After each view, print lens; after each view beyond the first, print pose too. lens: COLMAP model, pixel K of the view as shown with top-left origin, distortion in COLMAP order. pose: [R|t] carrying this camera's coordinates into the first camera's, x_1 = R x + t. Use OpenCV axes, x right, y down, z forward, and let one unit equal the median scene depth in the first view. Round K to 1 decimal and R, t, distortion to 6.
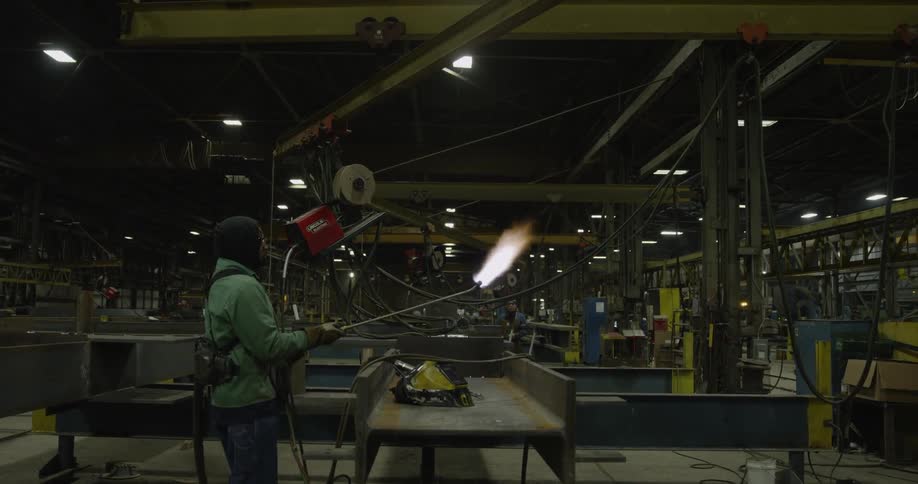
lens RADIAL K [[800.2, 0, 459.0], [0, 800.2, 242.0], [0, 0, 1]] dist [-0.085009, 0.009854]
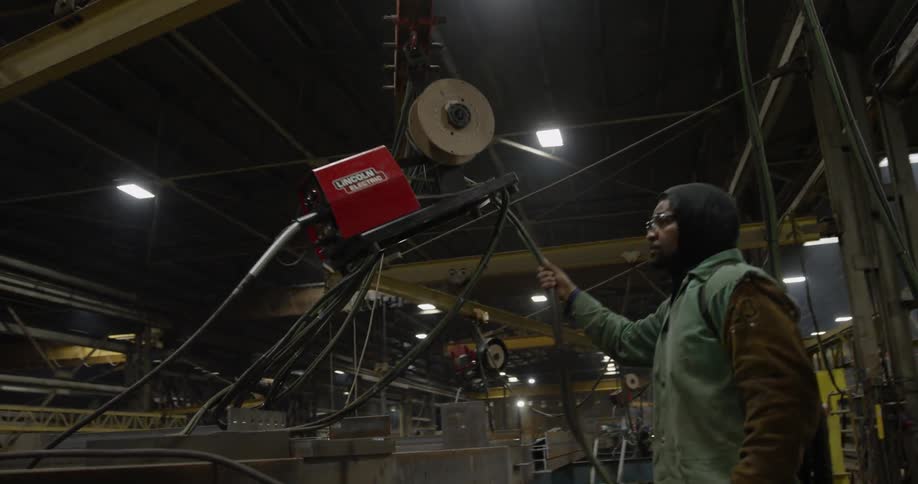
lens RADIAL K [[800.2, 0, 459.0], [0, 800.2, 242.0], [0, 0, 1]] dist [-0.085009, 0.009854]
pose [[0.973174, -0.124761, -0.193305, 0.074766], [0.092806, 0.981687, -0.166368, 0.028739], [0.210521, 0.143965, 0.966931, 0.163640]]
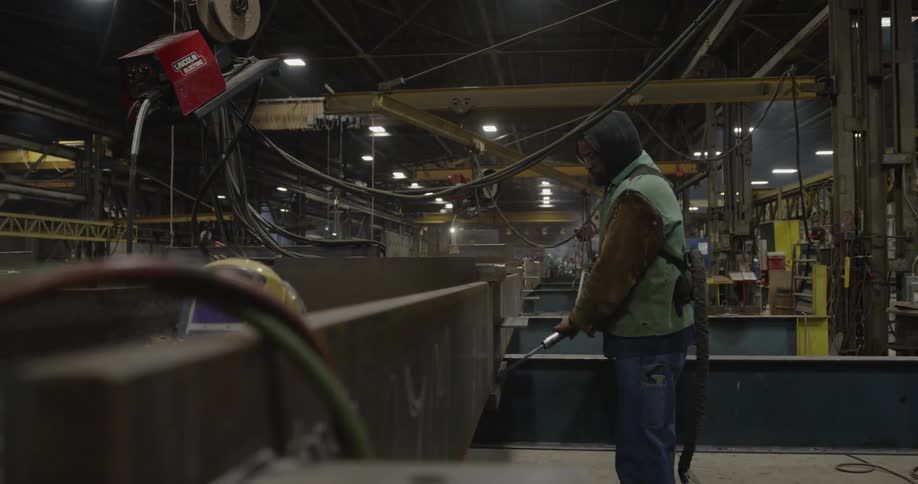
lens RADIAL K [[800.2, 0, 459.0], [0, 800.2, 242.0], [0, 0, 1]] dist [-0.085009, 0.009854]
pose [[0.991335, -0.025984, -0.128763, 0.032603], [0.033312, 0.997926, 0.055089, 0.023919], [0.127064, -0.058901, 0.990144, 0.144492]]
